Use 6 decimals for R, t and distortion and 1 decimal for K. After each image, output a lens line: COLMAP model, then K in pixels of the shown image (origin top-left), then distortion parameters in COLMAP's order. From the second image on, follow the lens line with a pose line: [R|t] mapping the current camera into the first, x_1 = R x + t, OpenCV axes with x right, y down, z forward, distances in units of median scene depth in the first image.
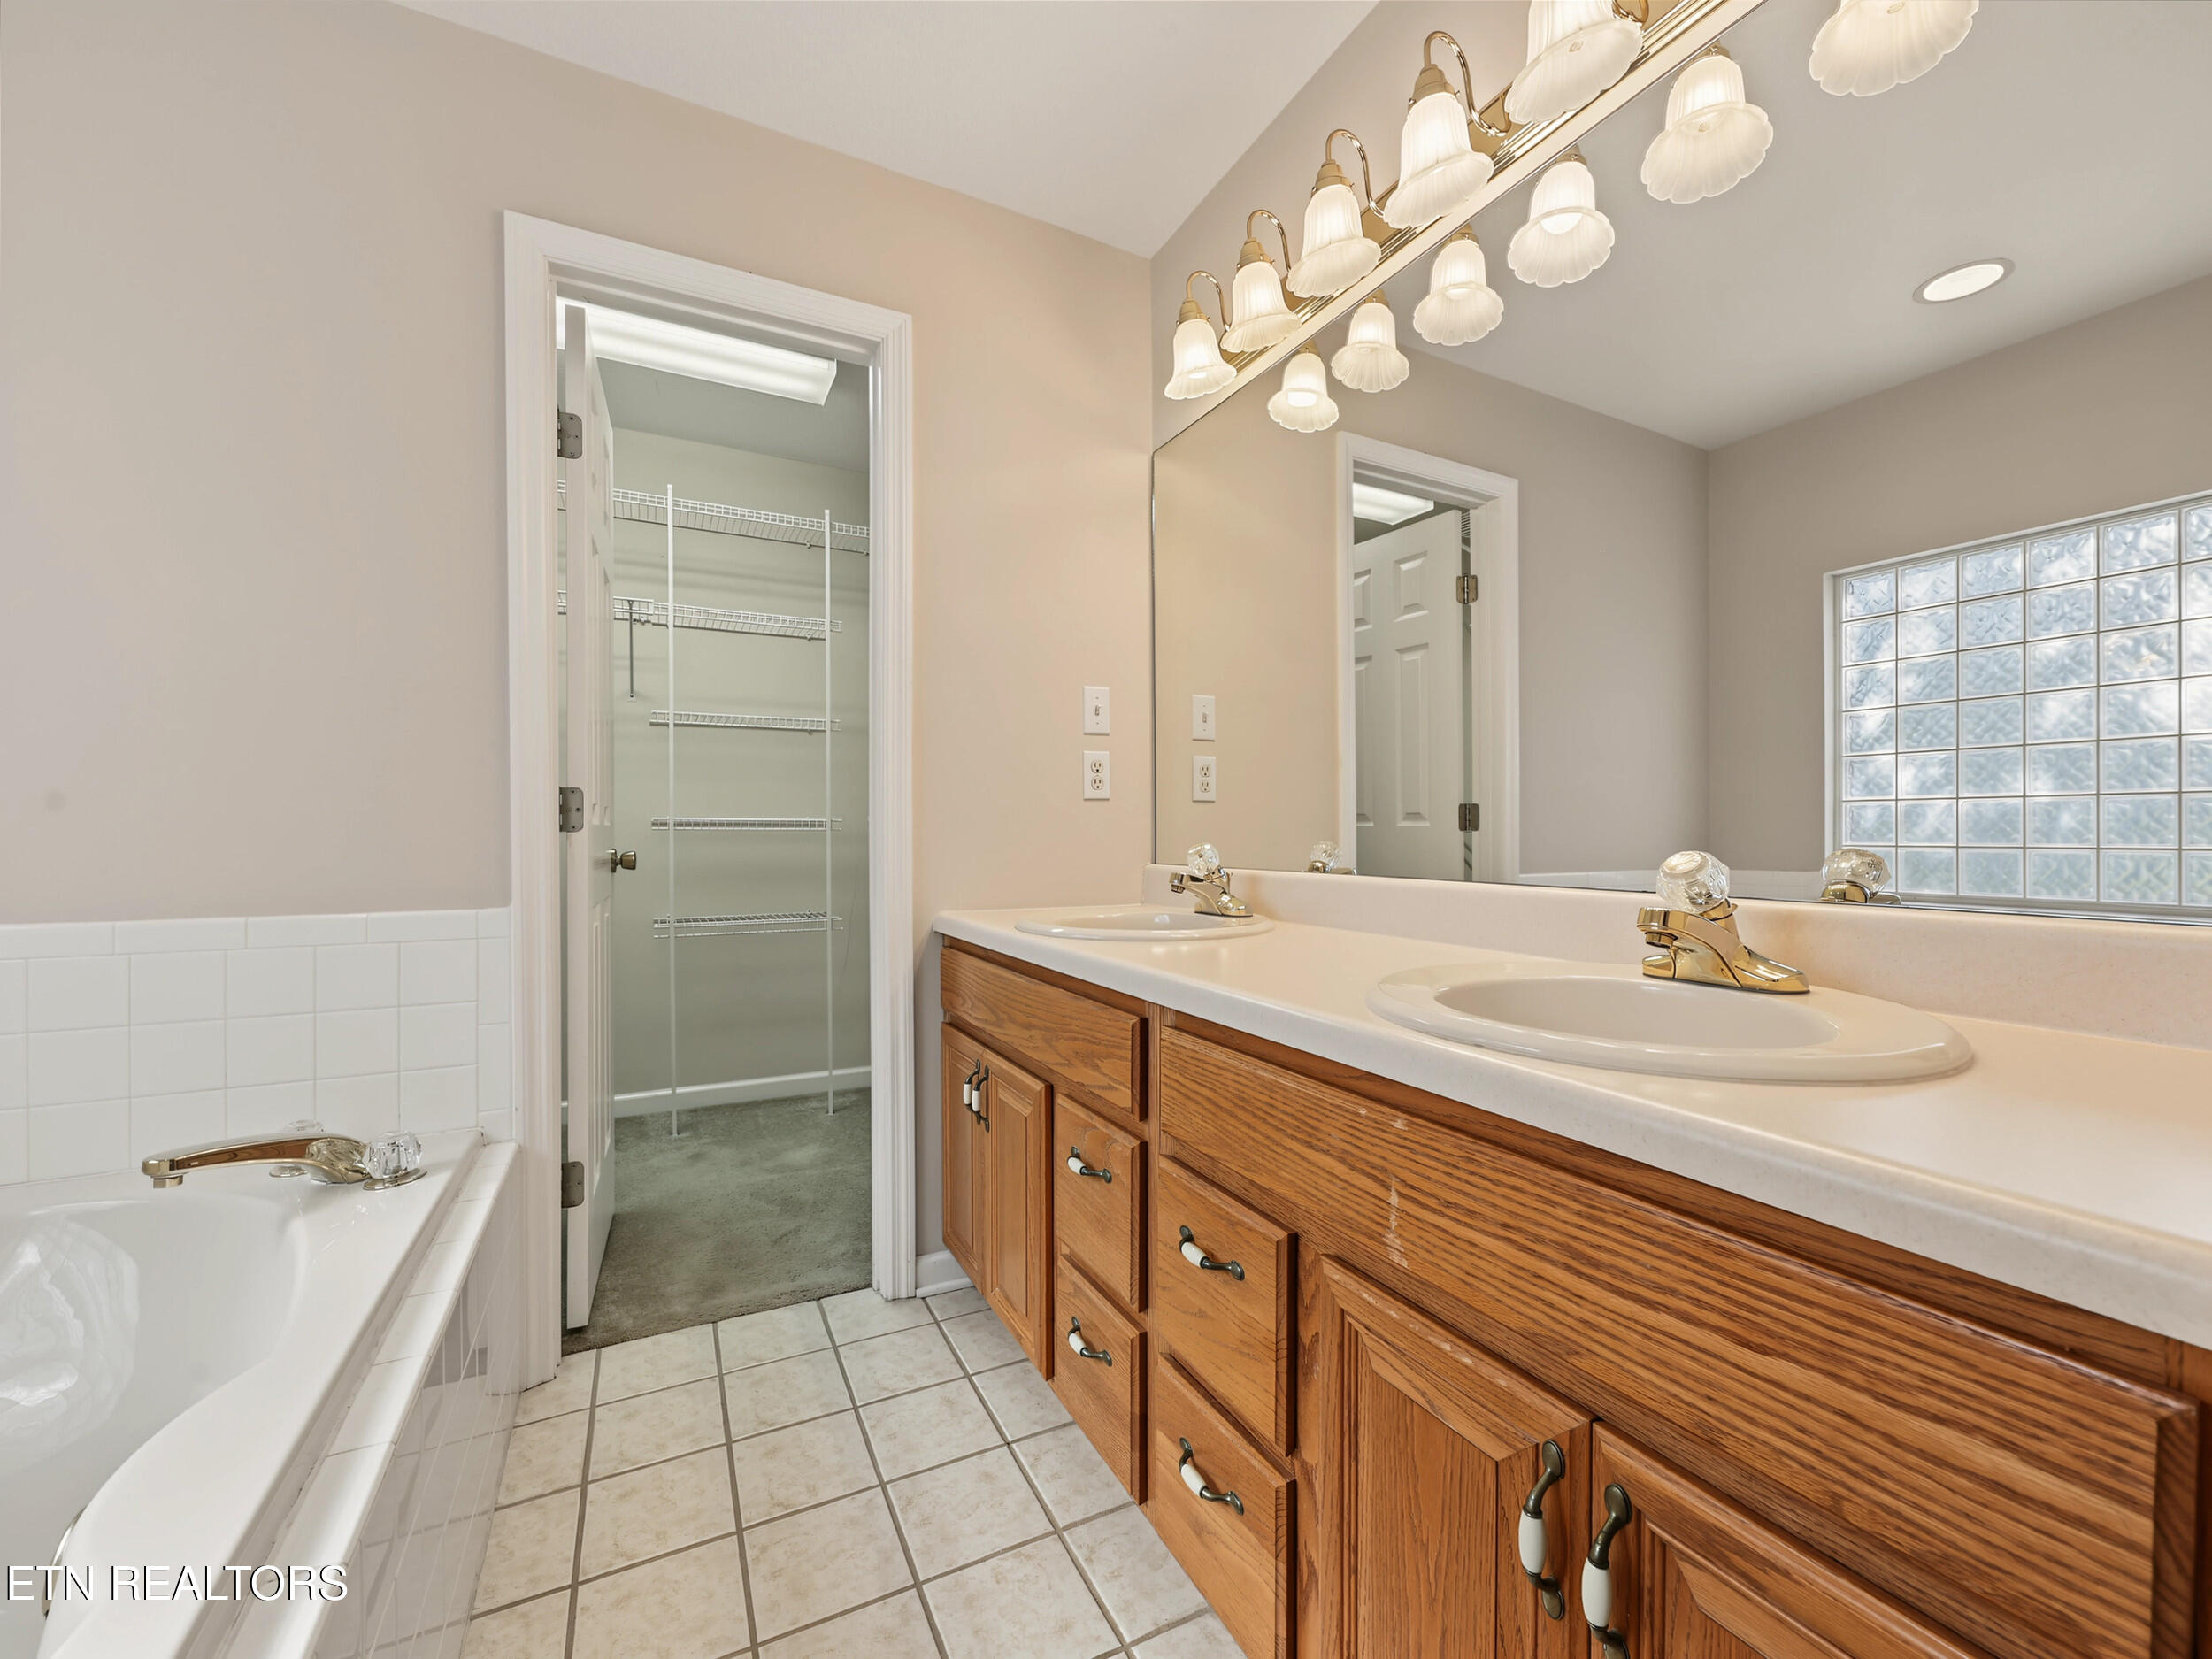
lens RADIAL K [[900.7, 0, 1110.5], [0, 900.7, 827.6], [0, 0, 1]] dist [0.000234, 0.000102]
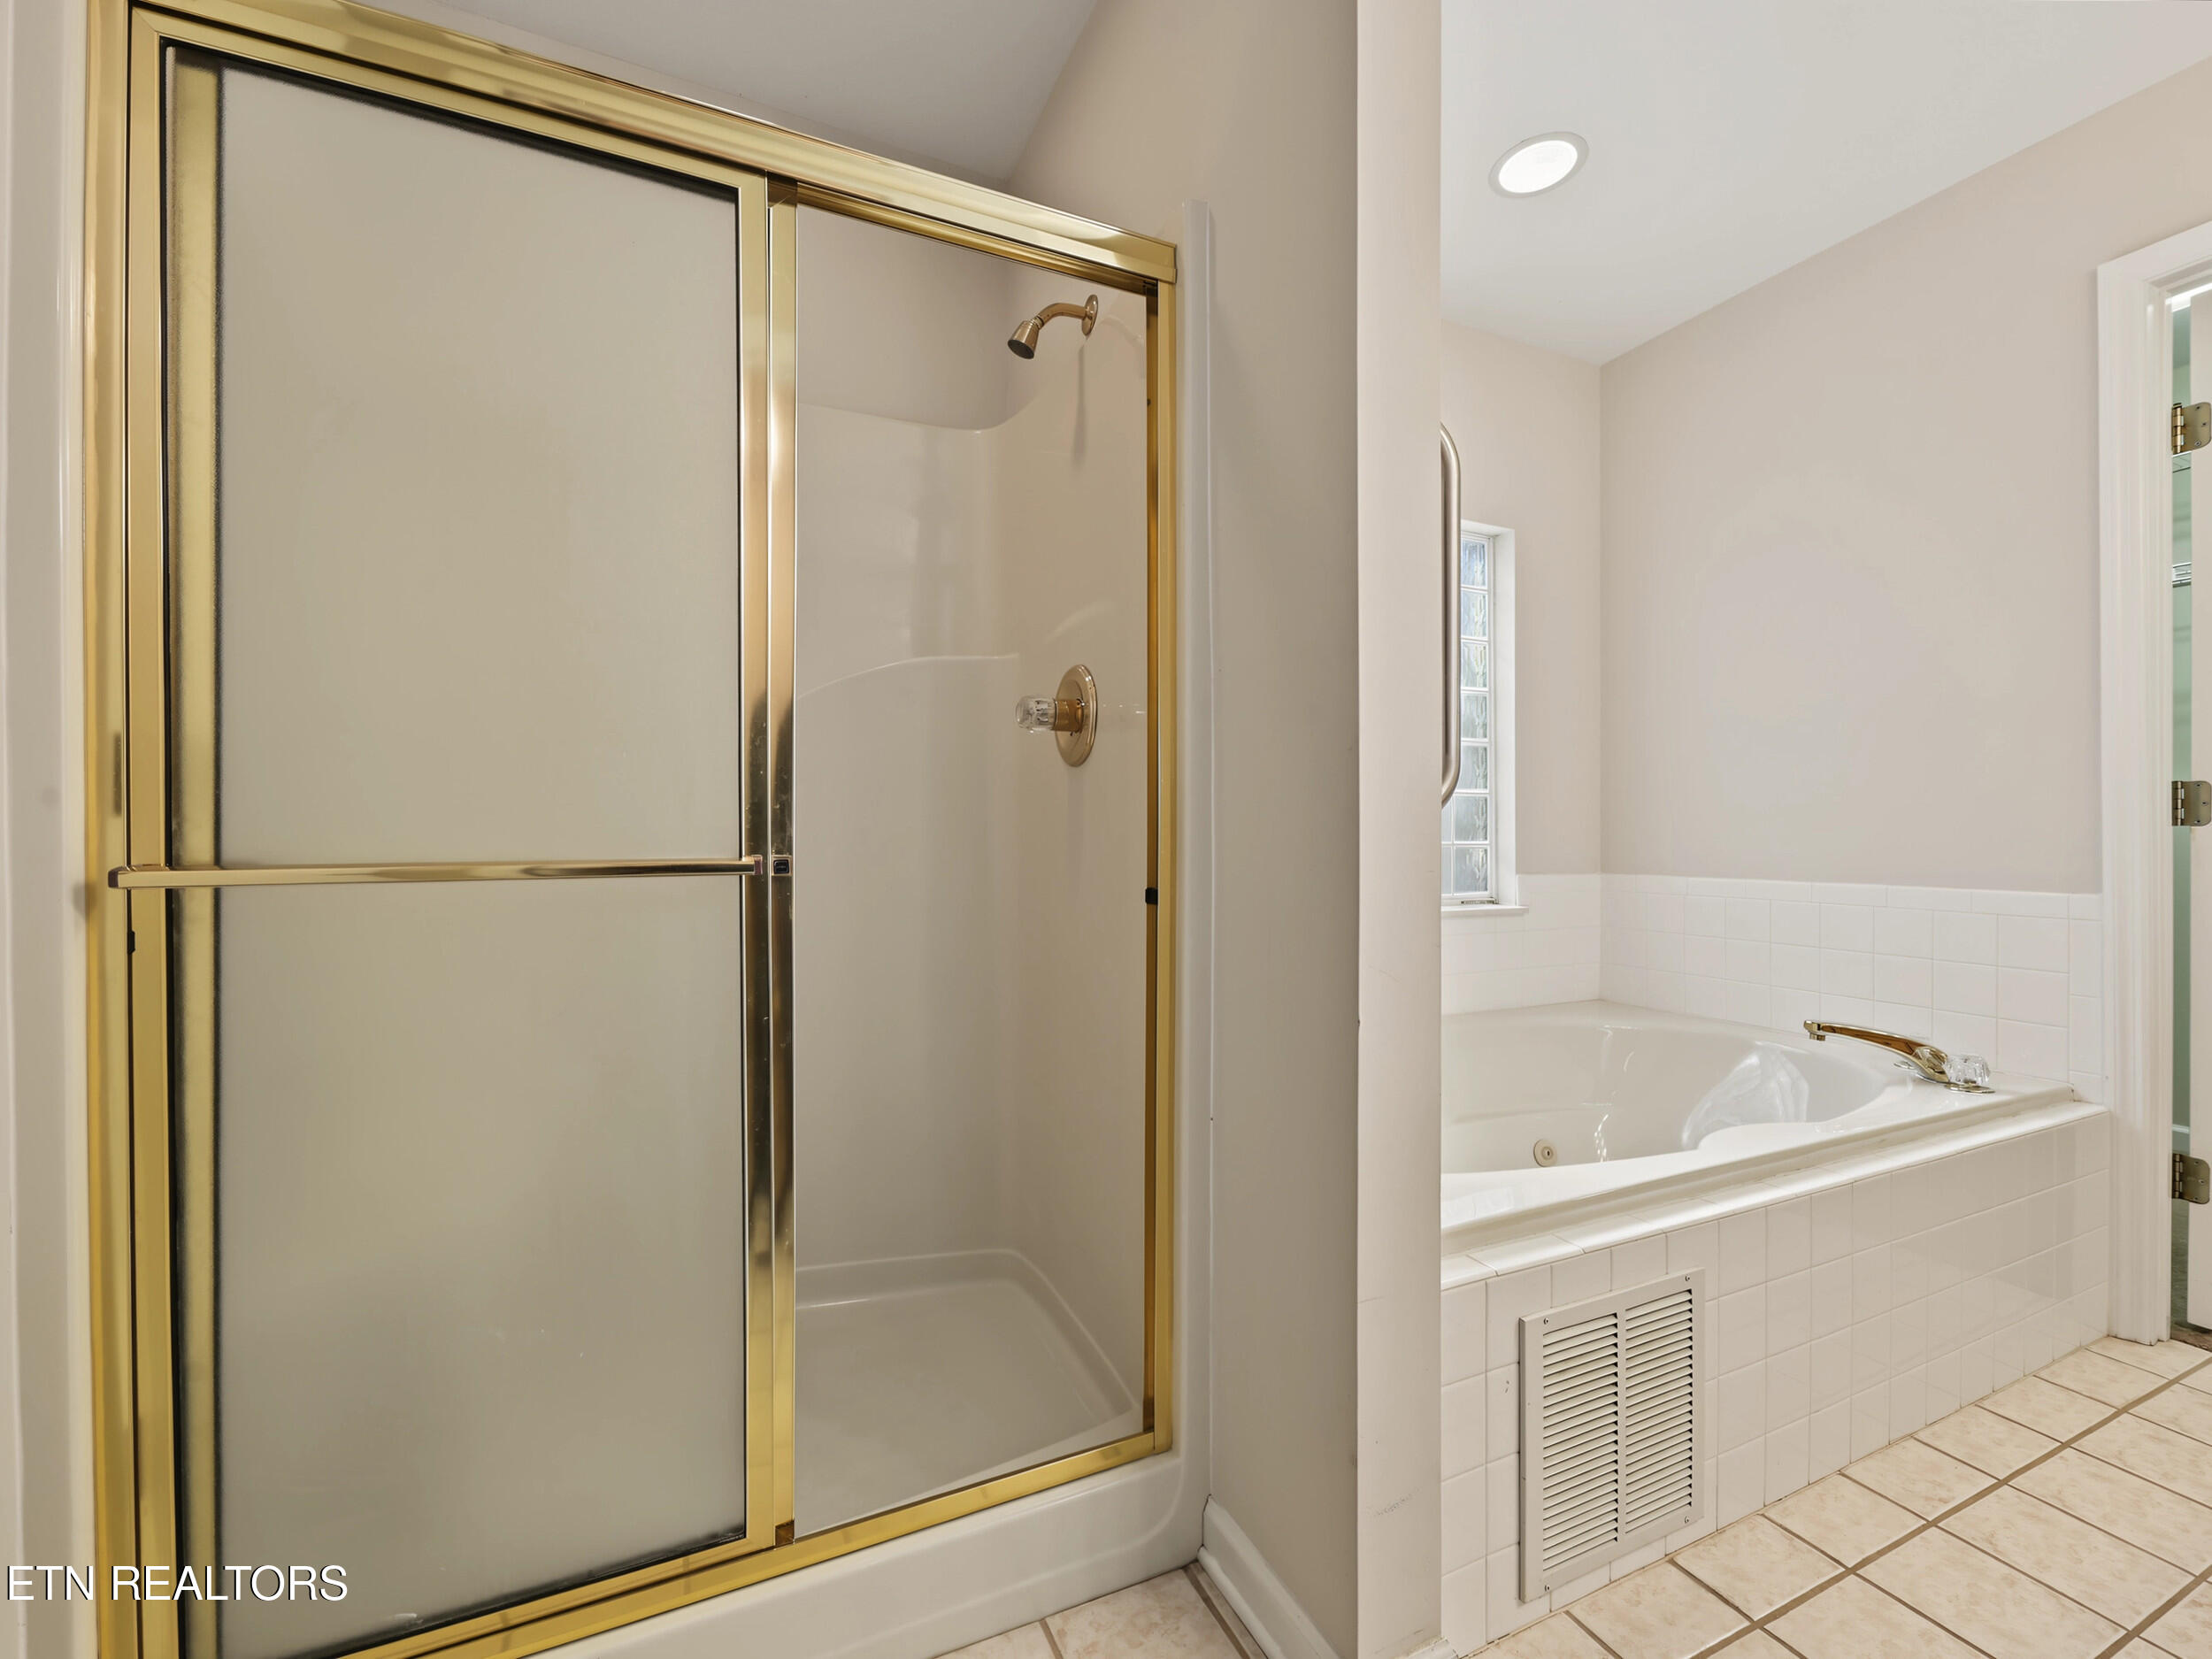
lens RADIAL K [[900.7, 0, 1102.1], [0, 900.7, 828.4], [0, 0, 1]] dist [0.000234, 0.000102]
pose [[-0.038458, 0.005101, -0.999247, 0.539561], [0.005326, 0.999974, 0.004899, -0.005411], [0.999246, -0.005133, -0.038485, -0.203529]]
